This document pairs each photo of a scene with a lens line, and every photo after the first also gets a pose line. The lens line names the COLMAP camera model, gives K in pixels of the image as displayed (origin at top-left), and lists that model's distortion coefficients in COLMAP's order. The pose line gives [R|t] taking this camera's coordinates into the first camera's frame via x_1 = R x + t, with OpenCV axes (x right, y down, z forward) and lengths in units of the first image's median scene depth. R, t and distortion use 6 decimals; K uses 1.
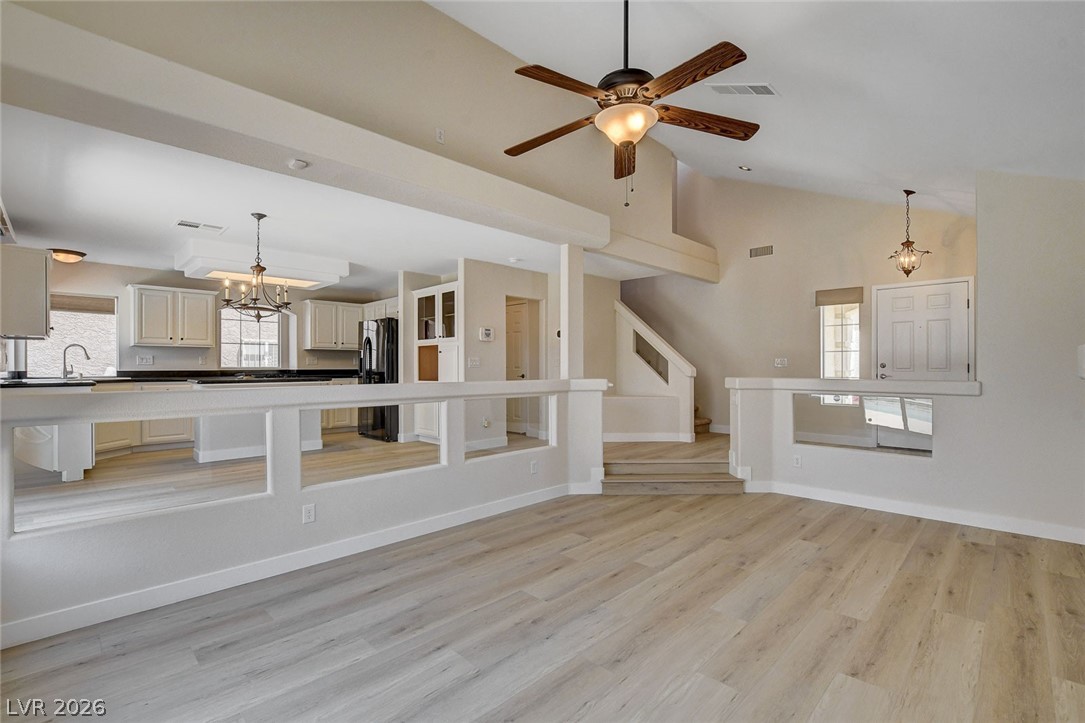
lens RADIAL K [[488.5, 0, 542.3], [0, 488.5, 367.1], [0, 0, 1]] dist [-0.020833, 0.000762]
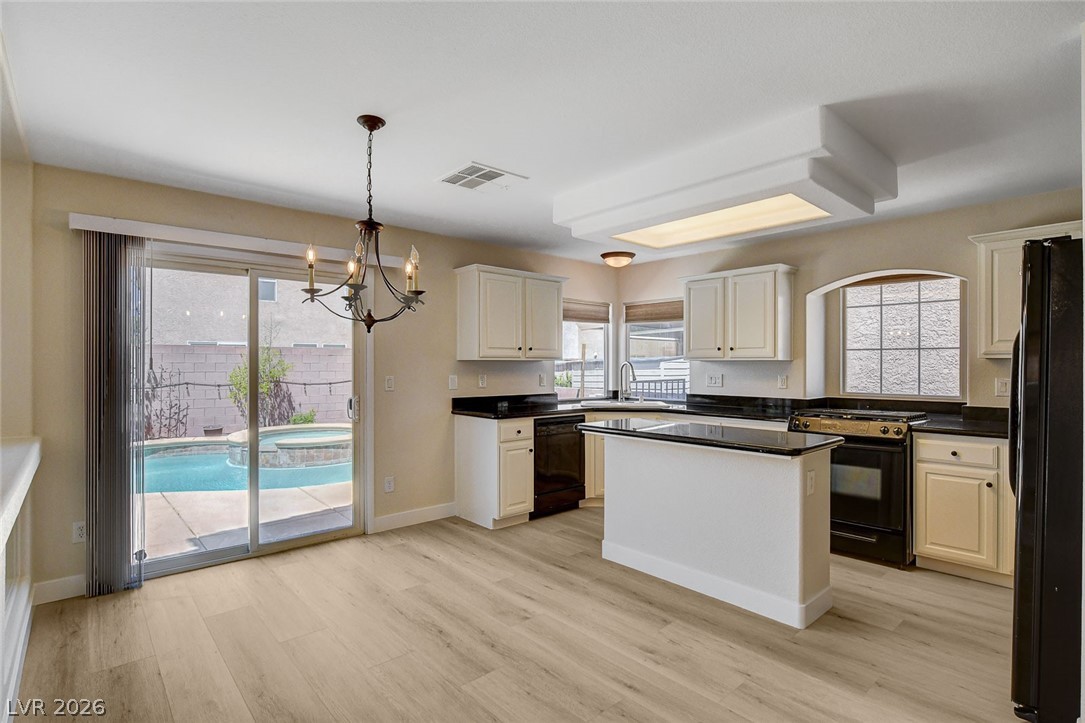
lens RADIAL K [[530.9, 0, 545.9], [0, 530.9, 365.1], [0, 0, 1]] dist [-0.022462, -0.000079]
pose [[-0.060640, 0.003401, -0.998154, -0.047515], [-0.000031, 0.999994, 0.003409, -0.065169], [0.998160, 0.000238, -0.060639, 1.324004]]
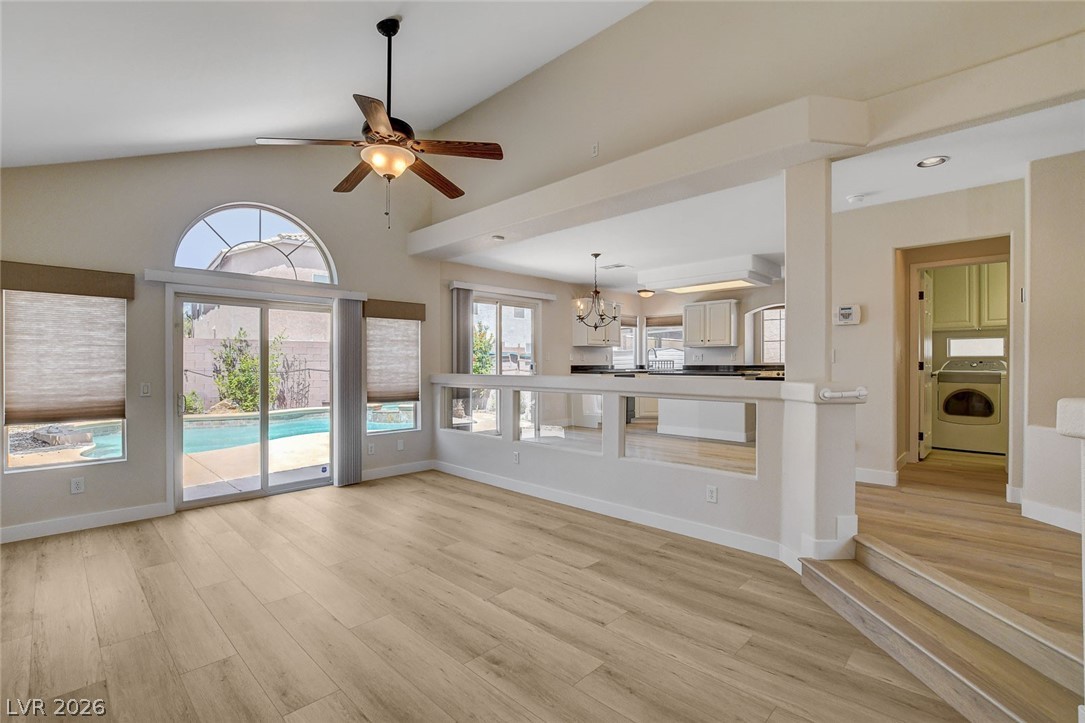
lens RADIAL K [[488.5, 0, 542.3], [0, 488.5, 367.1], [0, 0, 1]] dist [-0.020833, 0.000762]
pose [[0.014513, 0.008728, -0.999857, 0.906084], [0.001376, 0.999961, 0.008749, 0.000091], [0.999894, -0.001503, 0.014500, 0.896130]]
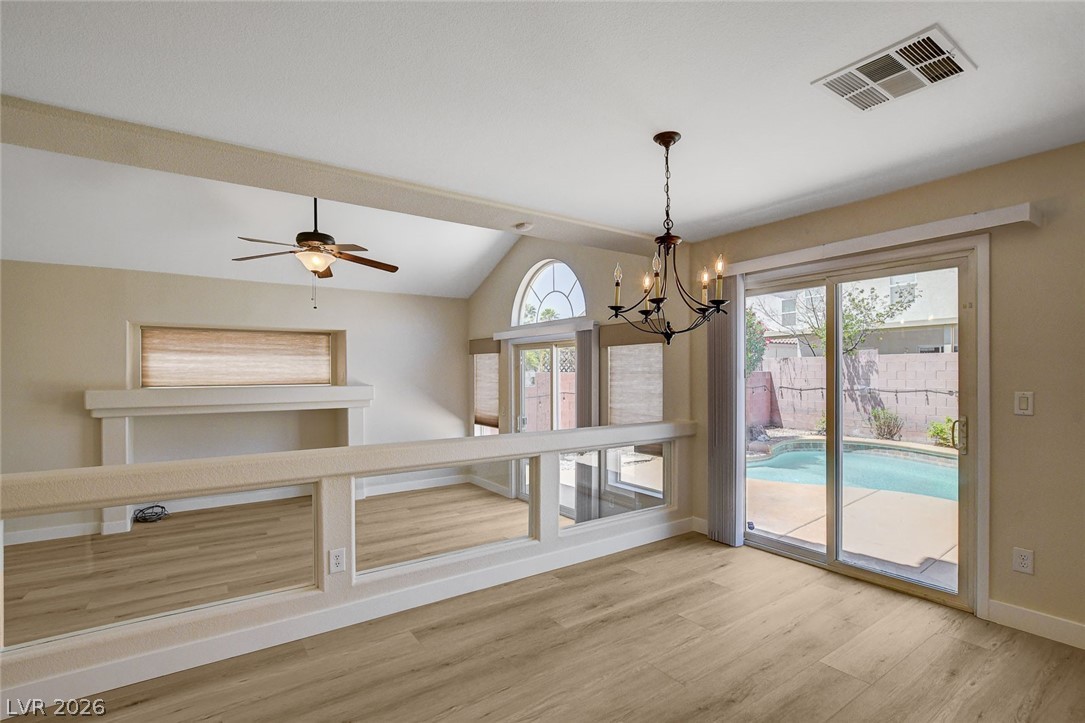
lens RADIAL K [[508.8, 0, 540.1], [0, 508.8, 376.6], [0, 0, 1]] dist [-0.005141, -0.000514]
pose [[-0.983175, 0.005398, 0.182588, -0.598643], [0.006345, 0.999969, 0.004599, -0.066096], [-0.182557, 0.005680, -0.983179, 1.700647]]
